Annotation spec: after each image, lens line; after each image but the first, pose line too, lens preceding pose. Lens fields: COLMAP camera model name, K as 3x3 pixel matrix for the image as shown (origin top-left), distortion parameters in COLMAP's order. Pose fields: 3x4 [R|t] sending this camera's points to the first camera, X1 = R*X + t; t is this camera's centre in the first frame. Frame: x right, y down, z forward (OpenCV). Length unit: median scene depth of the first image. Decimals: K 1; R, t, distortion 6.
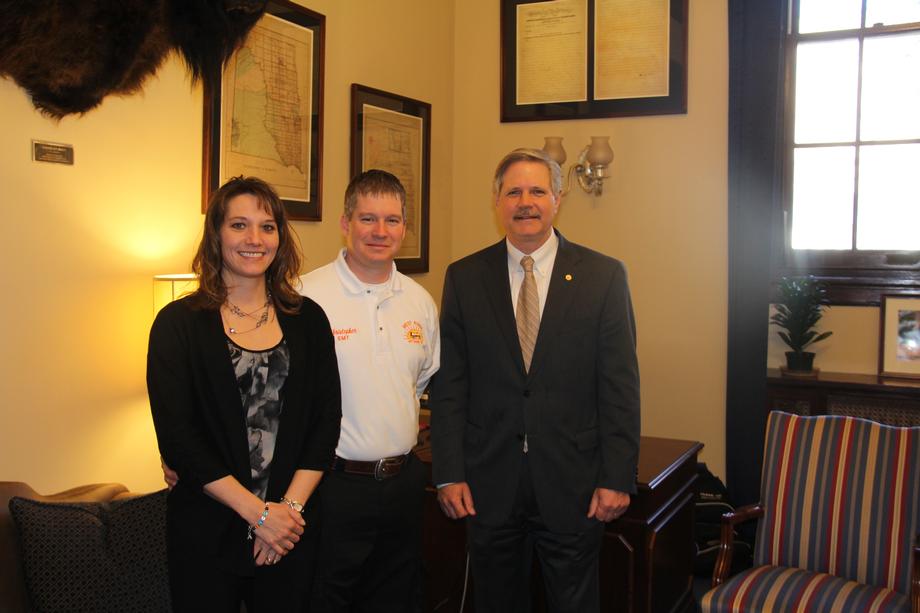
lens RADIAL K [[925.8, 0, 460.0], [0, 925.8, 306.5], [0, 0, 1]] dist [-0.112714, 0.232125]
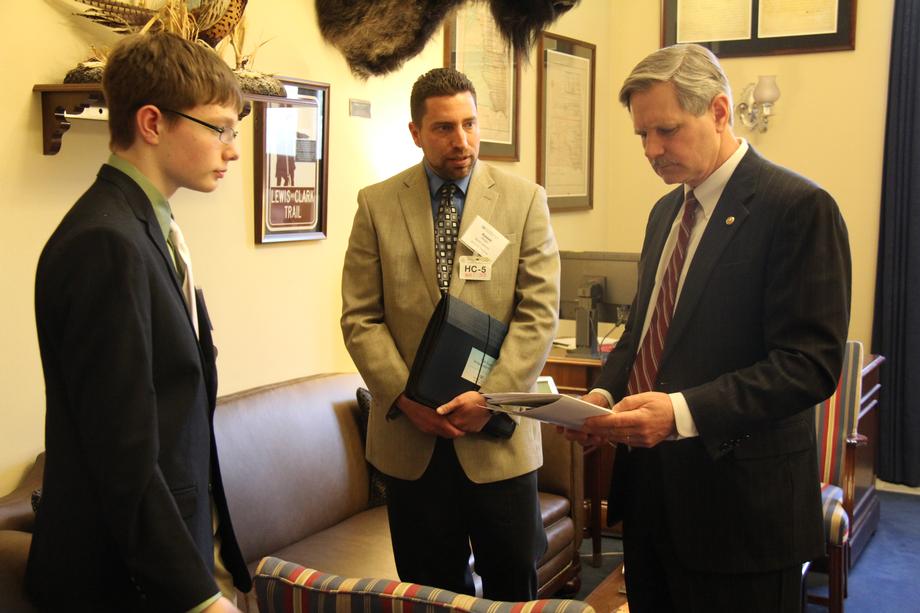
lens RADIAL K [[1267.5, 0, 427.3], [0, 1267.5, 306.2], [0, 0, 1]] dist [-0.015903, 0.621770]
pose [[0.999921, -0.009331, -0.008459, -0.248514], [0.009569, 0.999549, 0.028472, 0.034244], [0.008190, -0.028550, 0.999559, -0.498639]]
